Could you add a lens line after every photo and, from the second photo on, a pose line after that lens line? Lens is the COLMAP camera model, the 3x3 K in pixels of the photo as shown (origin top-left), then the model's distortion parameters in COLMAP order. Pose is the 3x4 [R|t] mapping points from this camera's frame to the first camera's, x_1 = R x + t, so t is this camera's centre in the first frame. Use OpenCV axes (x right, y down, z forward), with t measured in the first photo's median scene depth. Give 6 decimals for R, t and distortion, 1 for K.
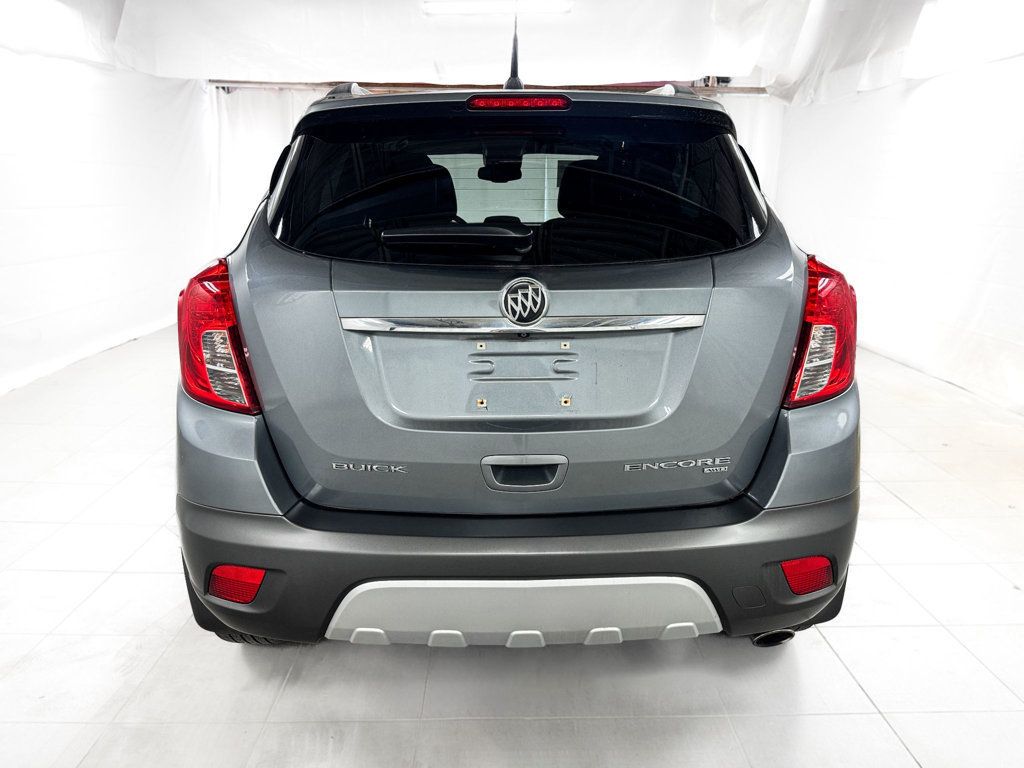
lens RADIAL K [[719.2, 0, 512.0], [0, 719.2, 384.0], [0, 0, 1]] dist [0.030954, -0.000145]
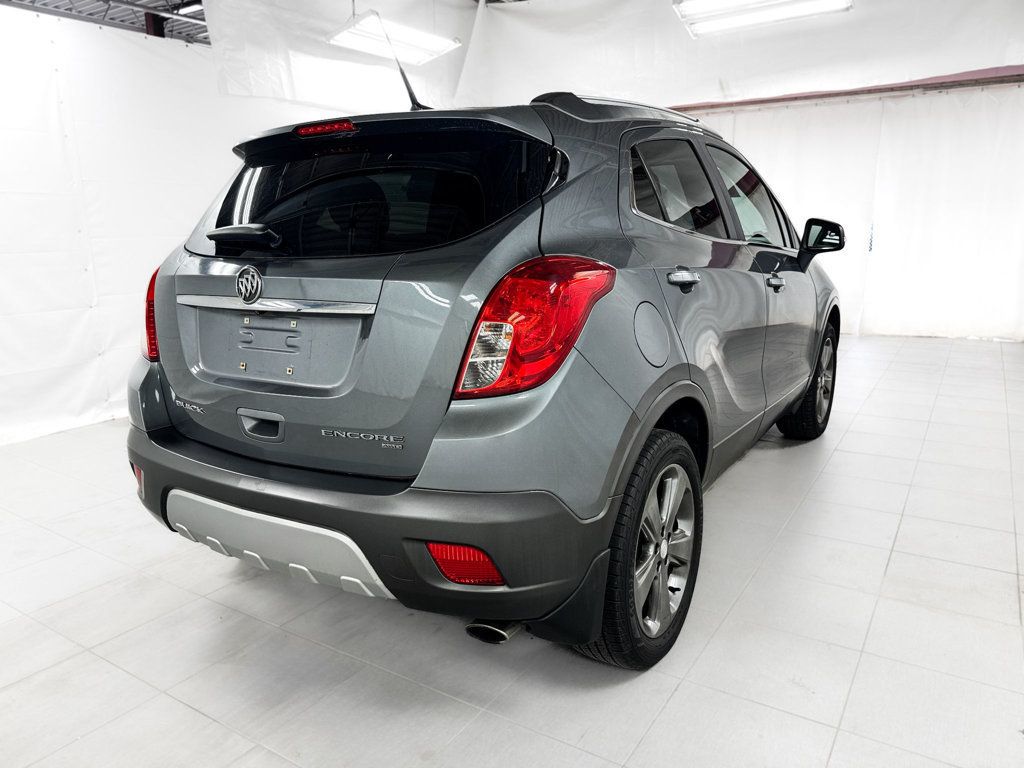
lens RADIAL K [[734.4, 0, 516.7], [0, 734.4, 395.8], [0, 0, 1]] dist [0.027552, -0.004610]
pose [[0.839480, 0.107573, -0.532636, 1.033317], [-0.121454, 0.992556, 0.009039, 0.009197], [0.529643, 0.057102, 0.846296, 0.152631]]
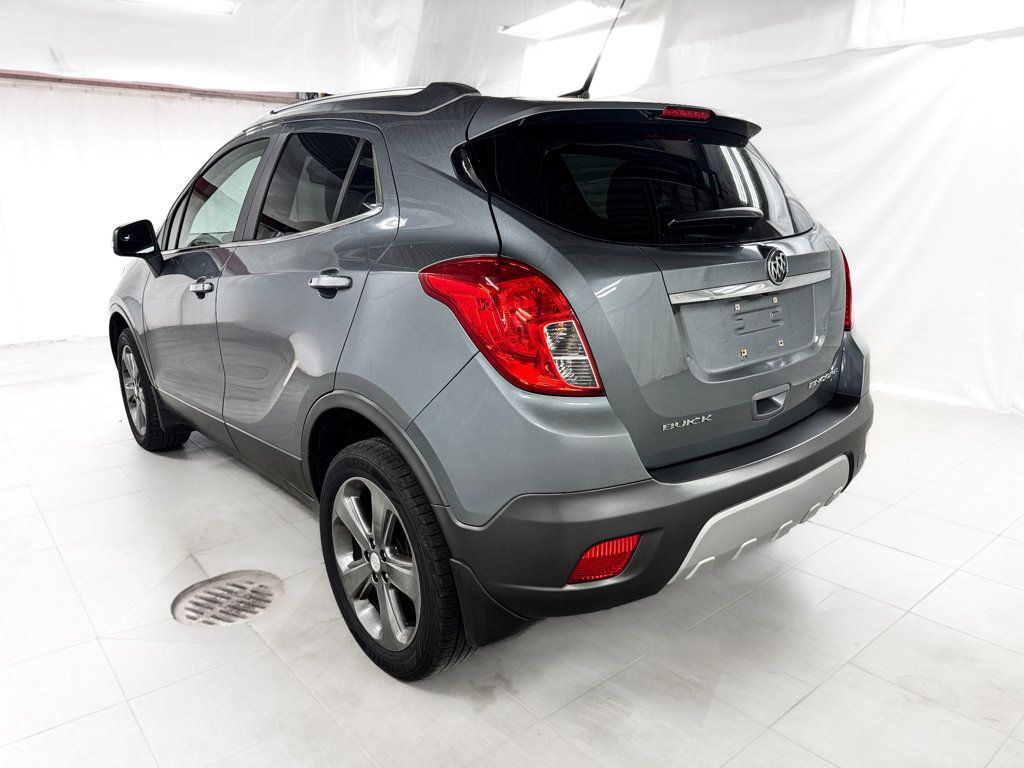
lens RADIAL K [[733.6, 0, 512.0], [0, 733.6, 384.0], [0, 0, 1]] dist [0.029055, -0.007286]
pose [[0.790281, -0.167120, 0.589514, -1.090323], [0.181156, 0.982804, 0.035762, -0.036998], [-0.585353, 0.078532, 0.806966, 0.204258]]
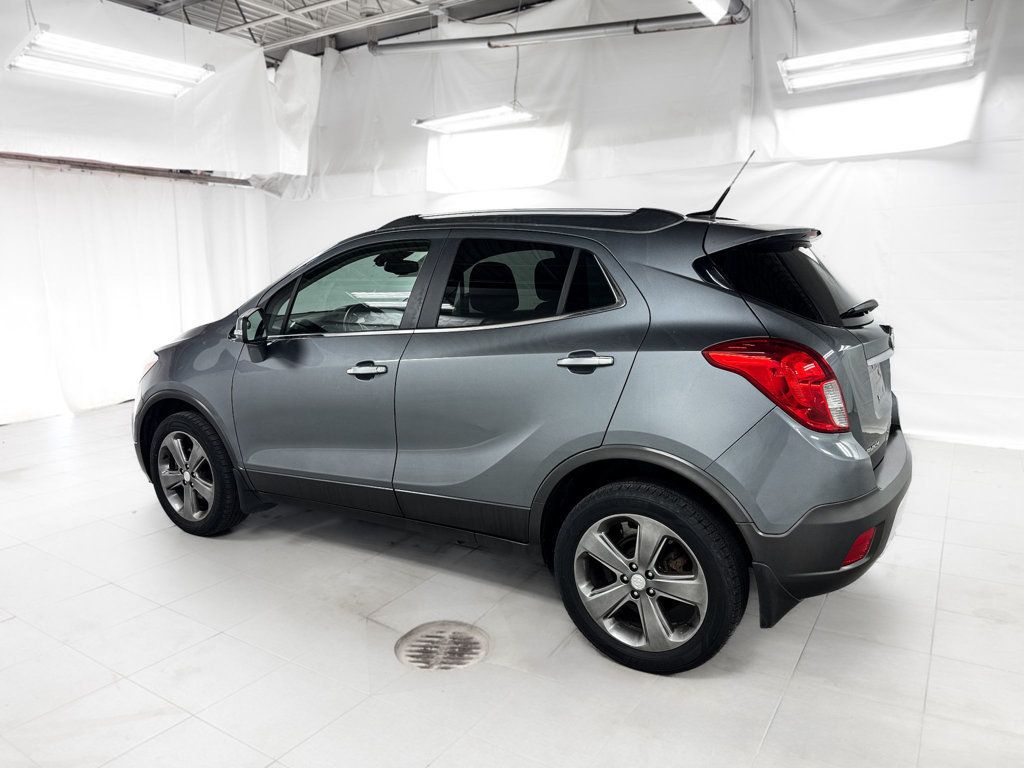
lens RADIAL K [[729.2, 0, 510.3], [0, 729.2, 386.0], [0, 0, 1]] dist [0.115179, -0.102738]
pose [[0.572074, -0.152713, 0.805860, -1.993458], [0.235851, 0.971646, 0.016701, -0.243493], [-0.785561, 0.180508, 0.591871, 0.608511]]
